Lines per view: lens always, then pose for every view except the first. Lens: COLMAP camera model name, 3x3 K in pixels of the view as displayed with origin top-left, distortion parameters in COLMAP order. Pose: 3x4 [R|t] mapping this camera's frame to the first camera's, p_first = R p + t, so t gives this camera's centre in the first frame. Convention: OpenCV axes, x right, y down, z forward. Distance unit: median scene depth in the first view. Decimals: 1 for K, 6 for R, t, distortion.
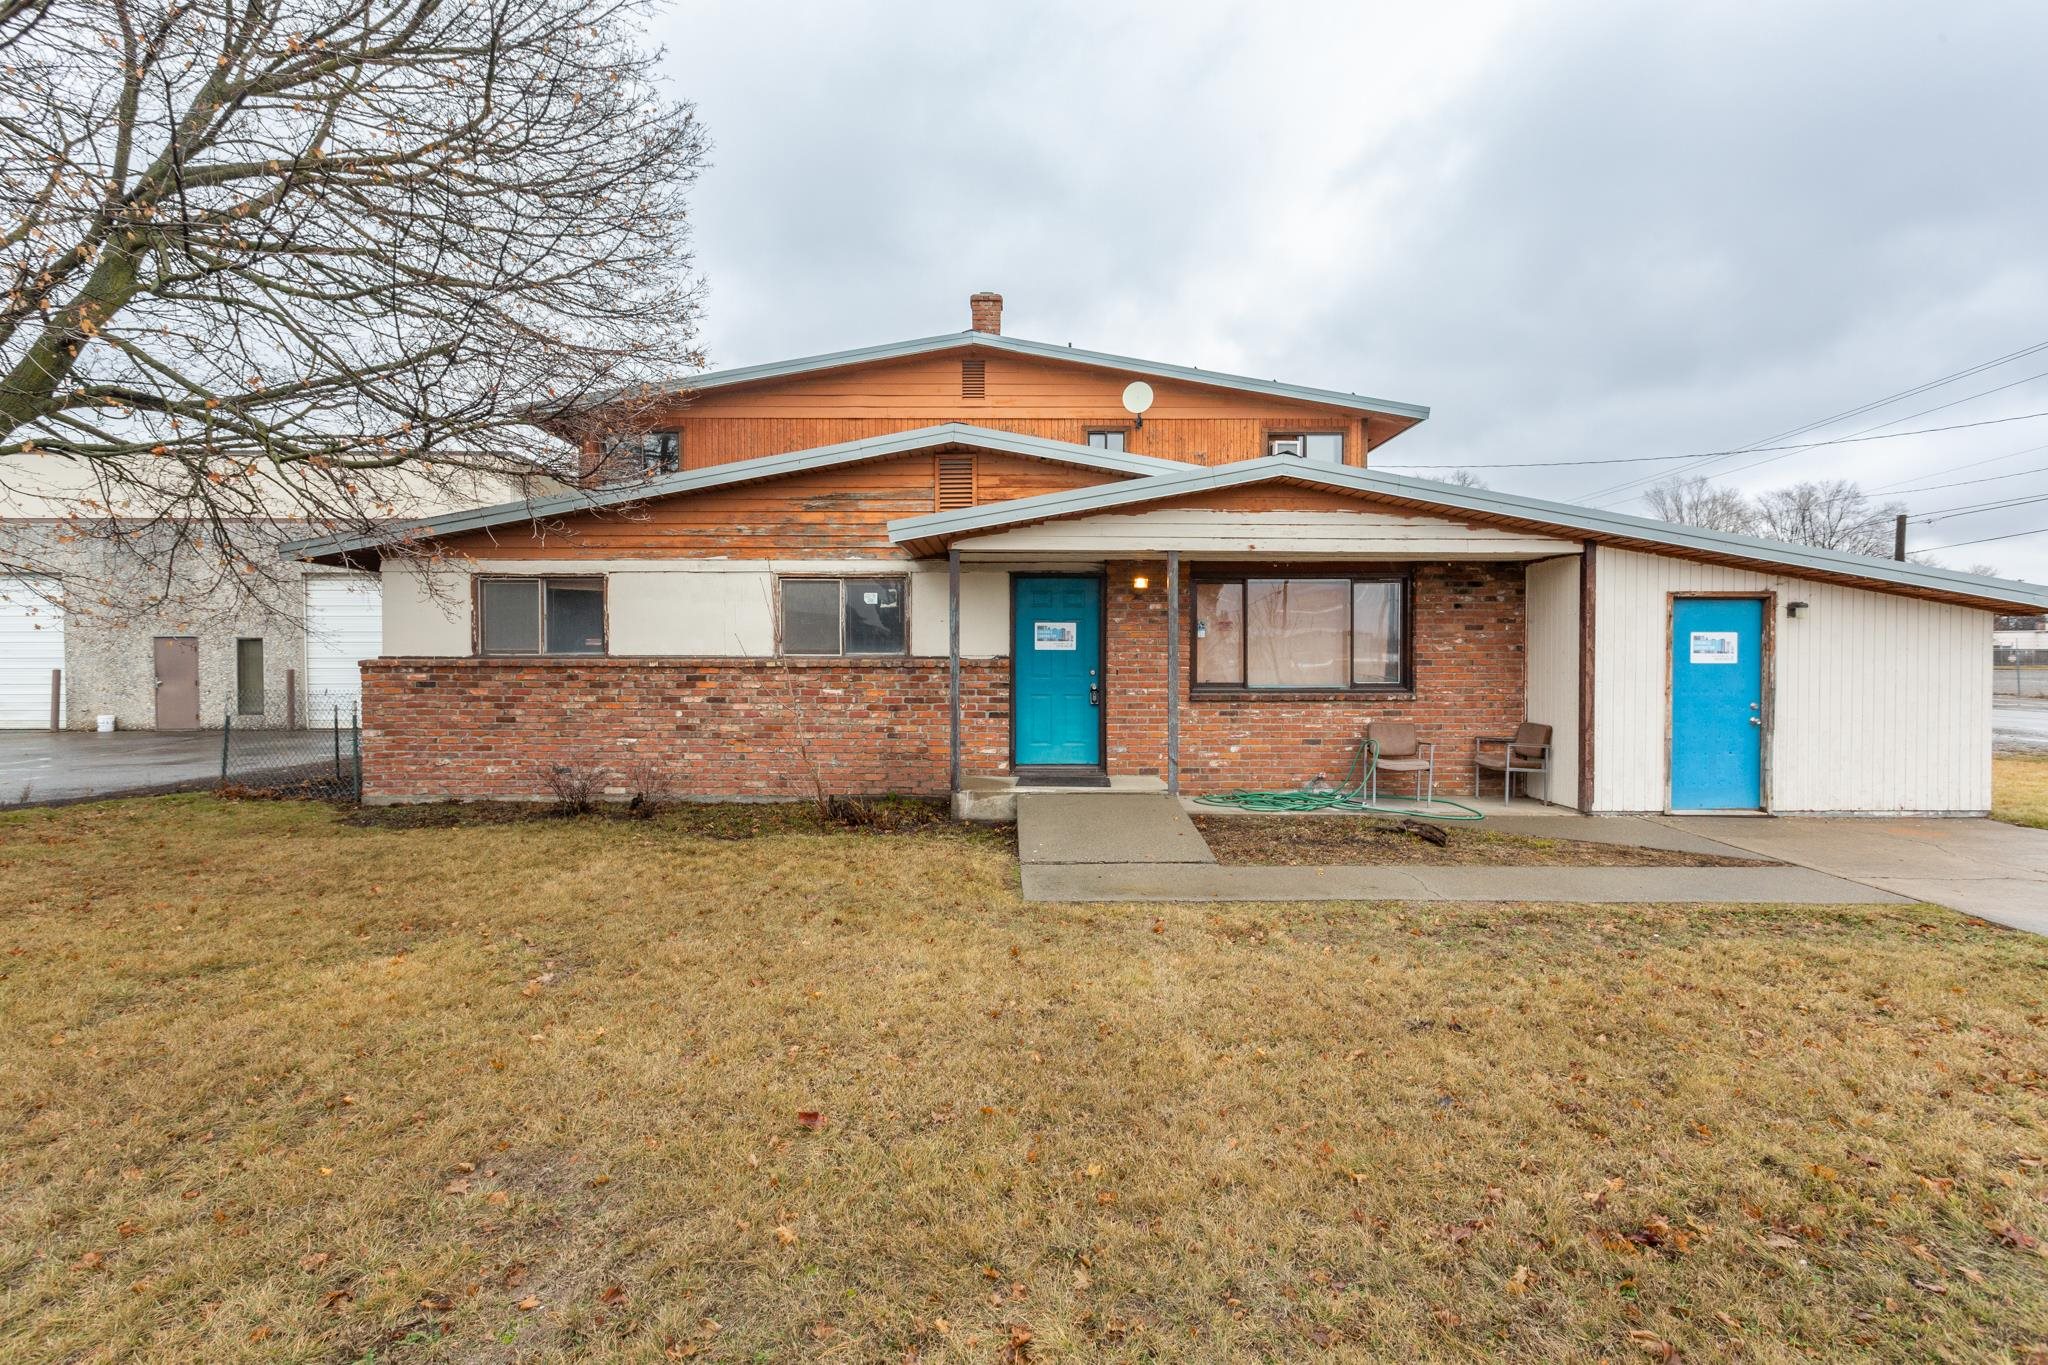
lens RADIAL K [[993.3, 0, 1025.7], [0, 993.3, 688.3], [0, 0, 1]] dist [-0.002615, 0.000130]
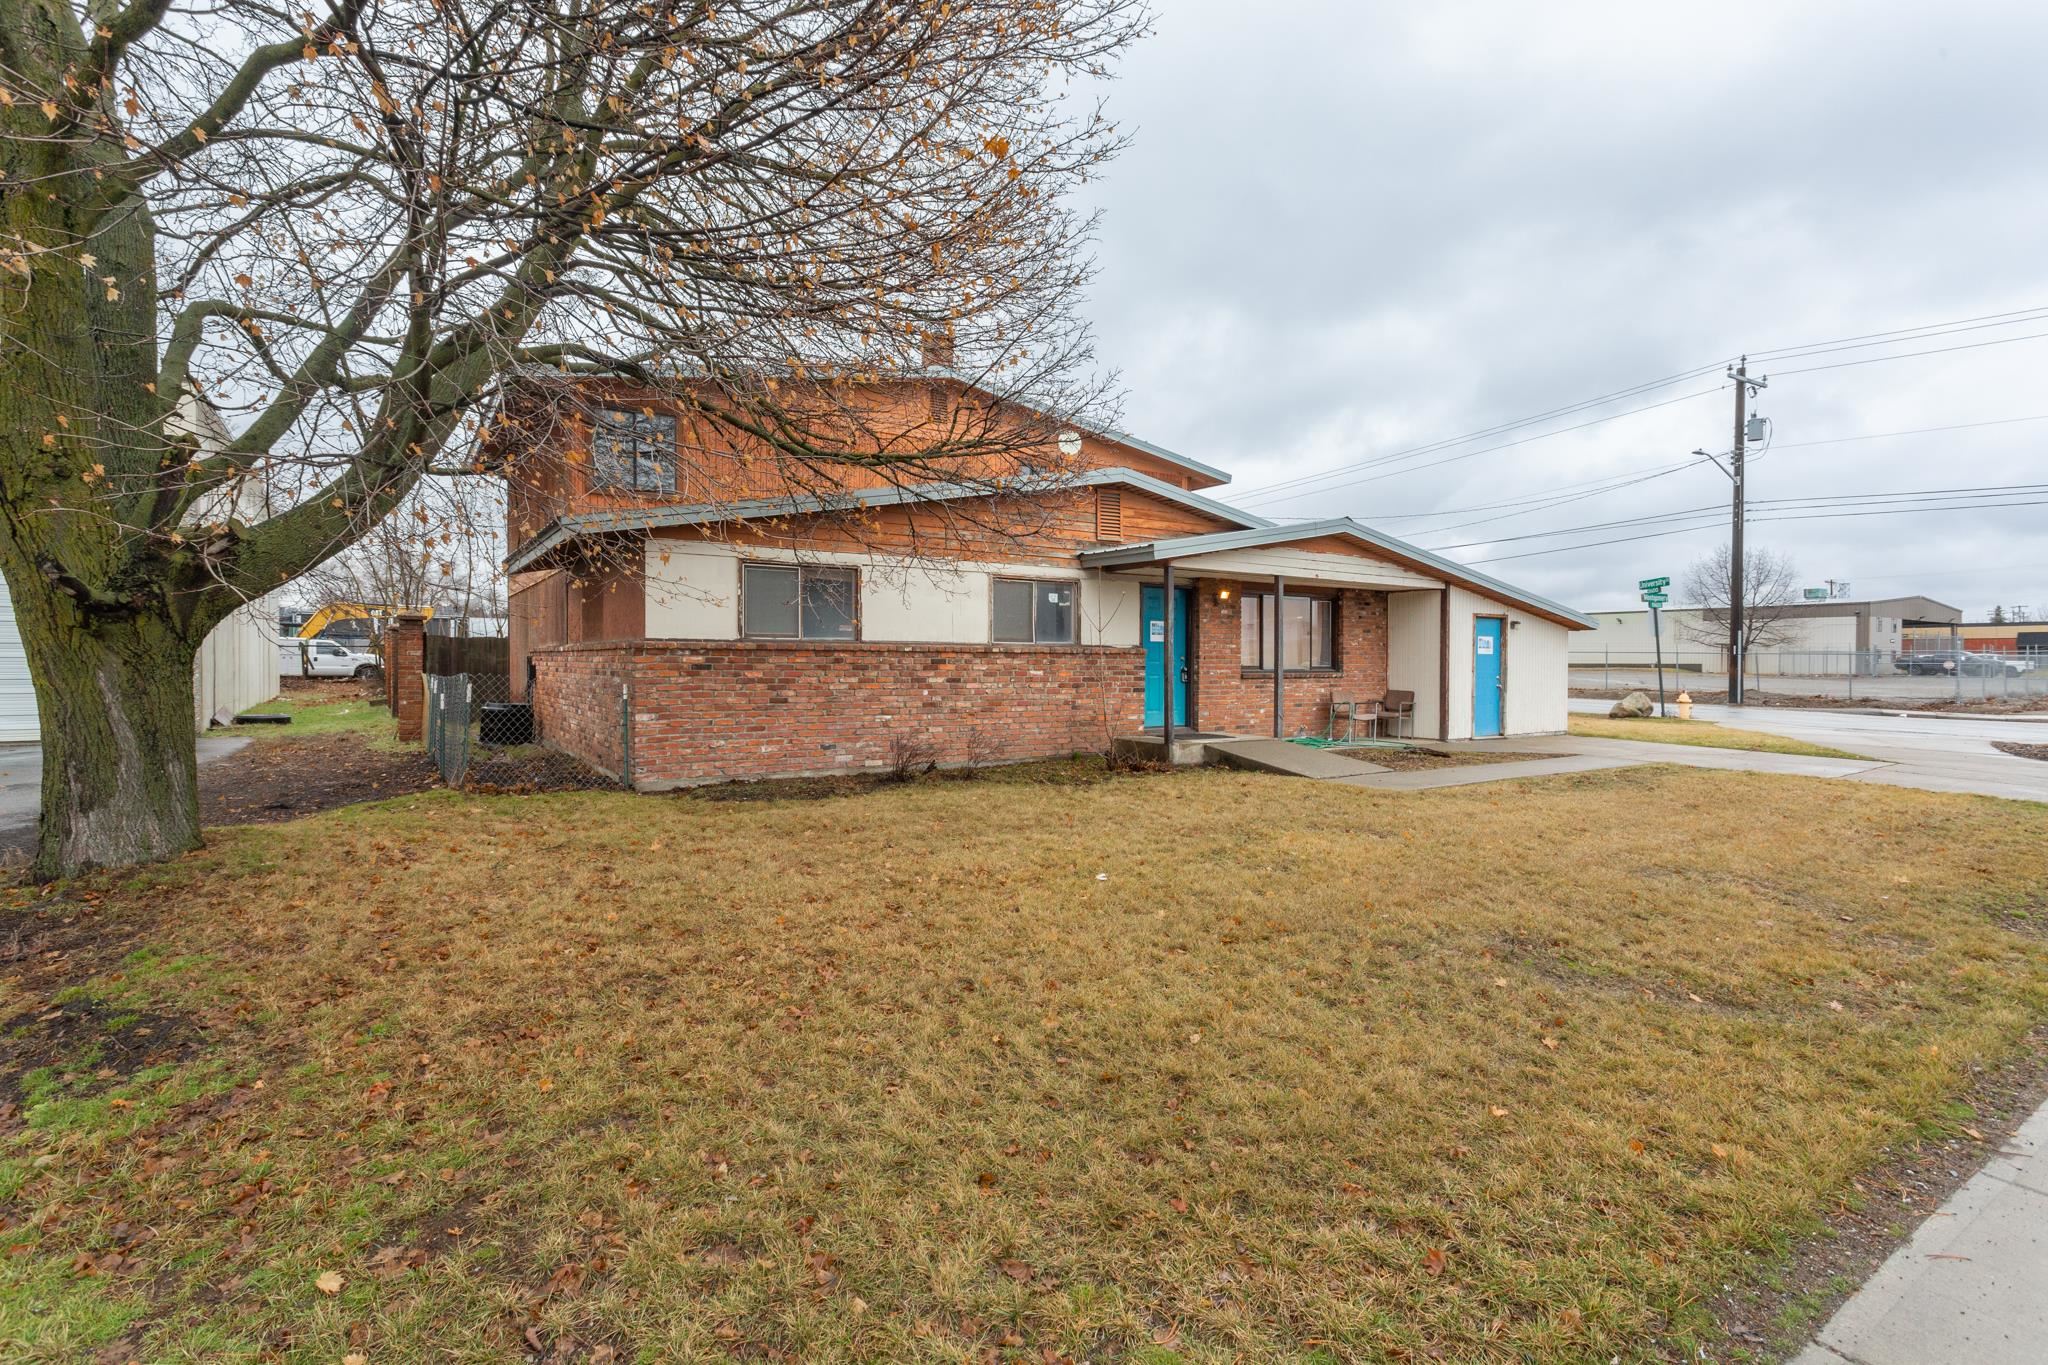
lens RADIAL K [[993.3, 0, 1018.4], [0, 993.3, 673.7], [0, 0, 1]] dist [-0.002615, 0.000130]
pose [[0.827693, -0.004229, 0.561165, -0.901816], [0.009339, 0.999937, -0.006239, 0.012063], [-0.561103, 0.010405, 0.827680, -0.006975]]
